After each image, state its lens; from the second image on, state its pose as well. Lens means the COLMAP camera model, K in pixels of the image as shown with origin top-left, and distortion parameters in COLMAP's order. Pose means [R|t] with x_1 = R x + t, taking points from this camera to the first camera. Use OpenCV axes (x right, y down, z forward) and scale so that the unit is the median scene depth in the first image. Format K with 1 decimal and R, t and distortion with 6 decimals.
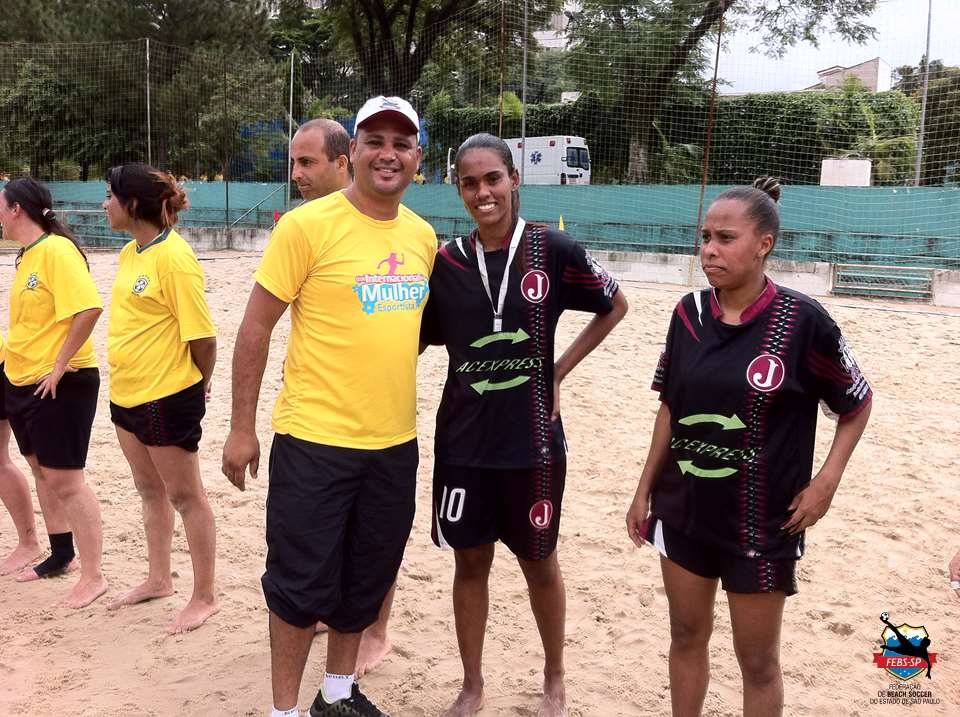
lens RADIAL K [[953.8, 0, 489.5], [0, 953.8, 374.3], [0, 0, 1]] dist [-0.035856, 0.000000]
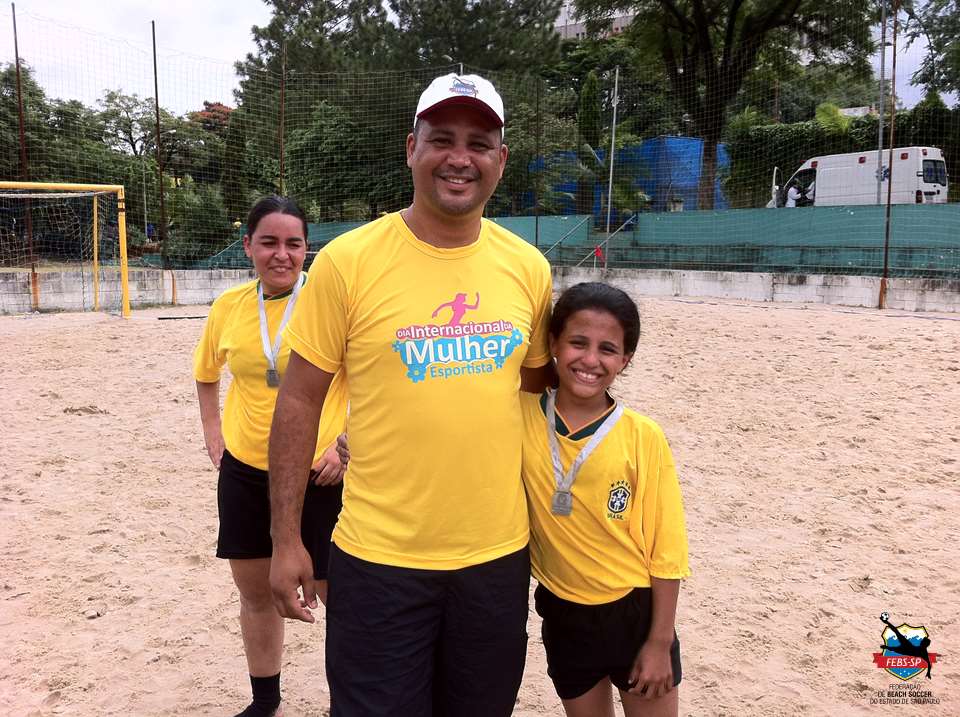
lens RADIAL K [[953.8, 0, 484.3], [0, 953.8, 366.7], [0, 0, 1]] dist [-0.035856, 0.000000]
pose [[0.968886, -0.002269, -0.247498, -0.088279], [-0.008183, 0.999118, -0.041194, -0.017081], [0.247373, 0.041937, 0.968012, 0.096563]]
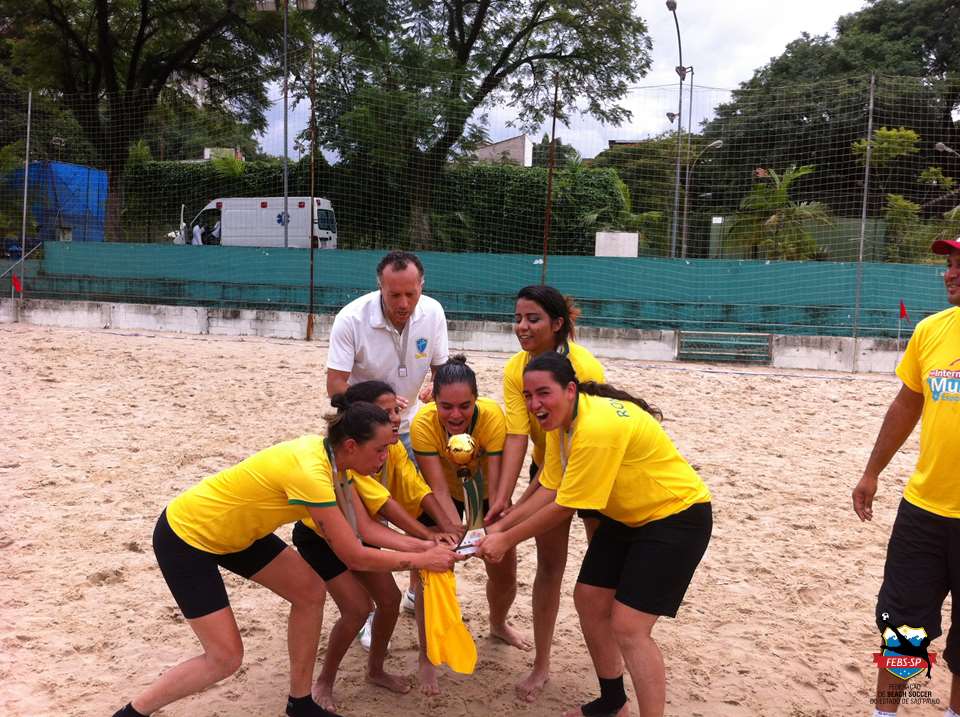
lens RADIAL K [[953.8, 0, 497.5], [0, 953.8, 373.5], [0, 0, 1]] dist [-0.035856, 0.000000]
pose [[0.914130, -0.031750, 0.404175, -0.145109], [0.056630, 0.997155, -0.049751, -0.015517], [-0.401446, 0.068367, 0.913327, 0.061208]]
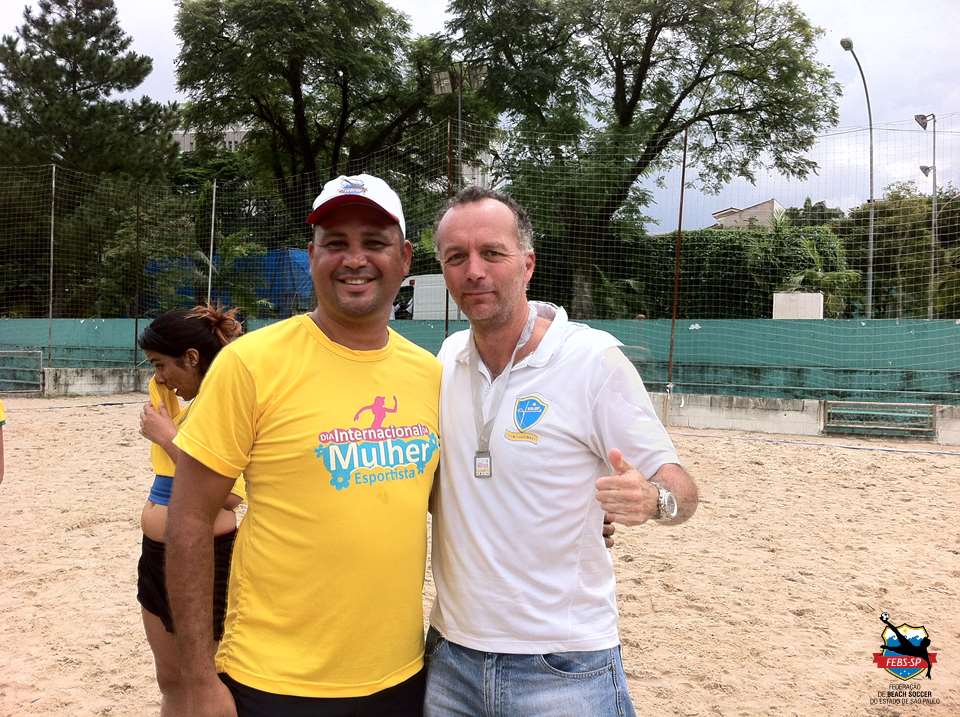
lens RADIAL K [[953.8, 0, 482.1], [0, 953.8, 366.9], [0, 0, 1]] dist [-0.035856, 0.000000]
pose [[0.994084, -0.008990, 0.108239, -0.041056], [0.025104, 0.988601, -0.148450, -0.011056], [-0.105671, 0.150289, 0.982979, 0.064854]]
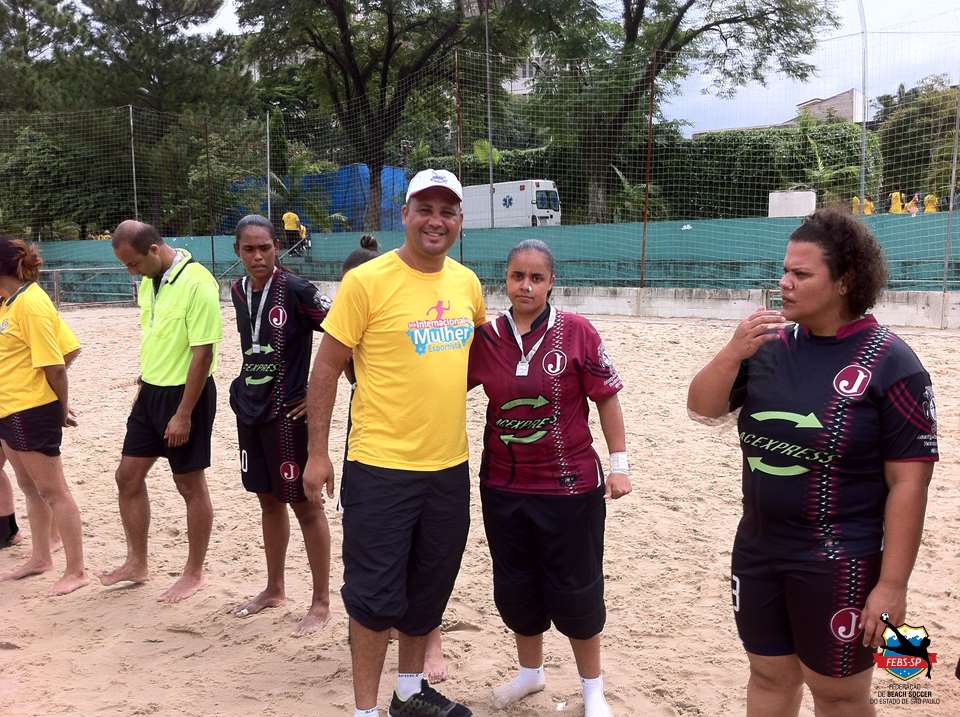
lens RADIAL K [[953.8, 0, 491.9], [0, 953.8, 391.2], [0, 0, 1]] dist [-0.035856, 0.000000]
pose [[0.999229, -0.037453, -0.011808, 0.036487], [0.037124, 0.998947, -0.026973, 0.008518], [0.012805, 0.026514, 0.999566, -0.041998]]
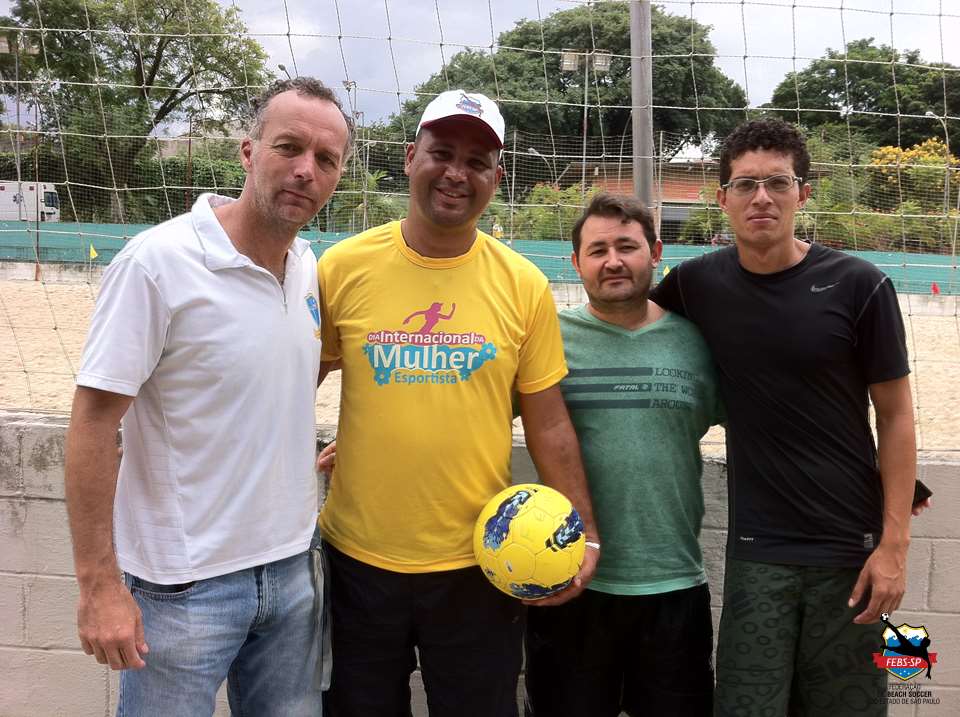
lens RADIAL K [[953.8, 0, 511.5], [0, 953.8, 391.1], [0, 0, 1]] dist [-0.035856, 0.000000]
pose [[0.782904, -0.077112, 0.617345, -0.239139], [0.084139, 0.996296, 0.017743, 0.067323], [-0.616427, 0.038052, 0.786492, -0.416530]]
